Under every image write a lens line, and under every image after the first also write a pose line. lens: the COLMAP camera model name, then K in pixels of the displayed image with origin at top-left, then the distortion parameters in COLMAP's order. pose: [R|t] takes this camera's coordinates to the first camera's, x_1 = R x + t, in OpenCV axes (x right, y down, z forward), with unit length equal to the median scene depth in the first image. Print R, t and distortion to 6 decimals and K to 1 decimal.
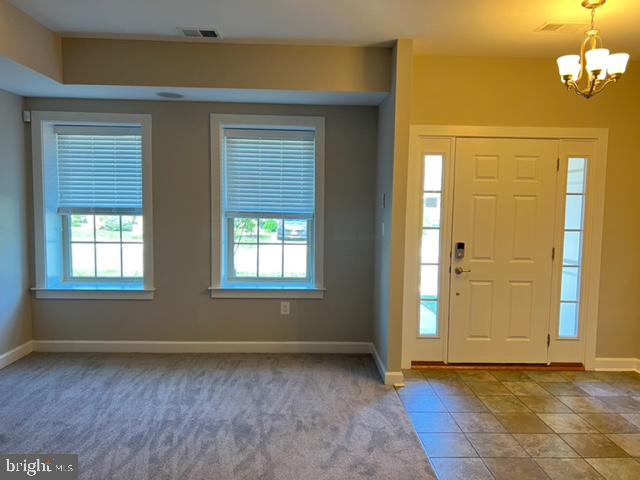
lens RADIAL K [[479.7, 0, 319.7], [0, 479.7, 240.9], [0, 0, 1]] dist [0.008111, -0.017303]
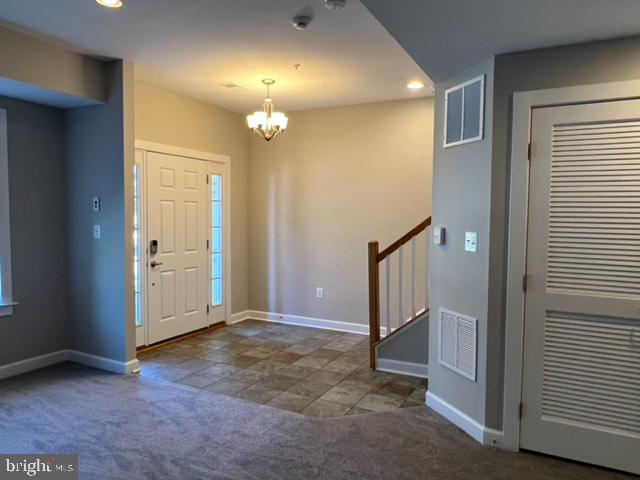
lens RADIAL K [[459.8, 0, 316.0], [0, 459.8, 240.7], [0, 0, 1]] dist [-0.005091, -0.002074]
pose [[0.479905, -0.057948, 0.875404, -0.519005], [0.066238, 0.997361, 0.029708, -0.002886], [-0.874816, 0.043728, 0.482477, 0.105940]]
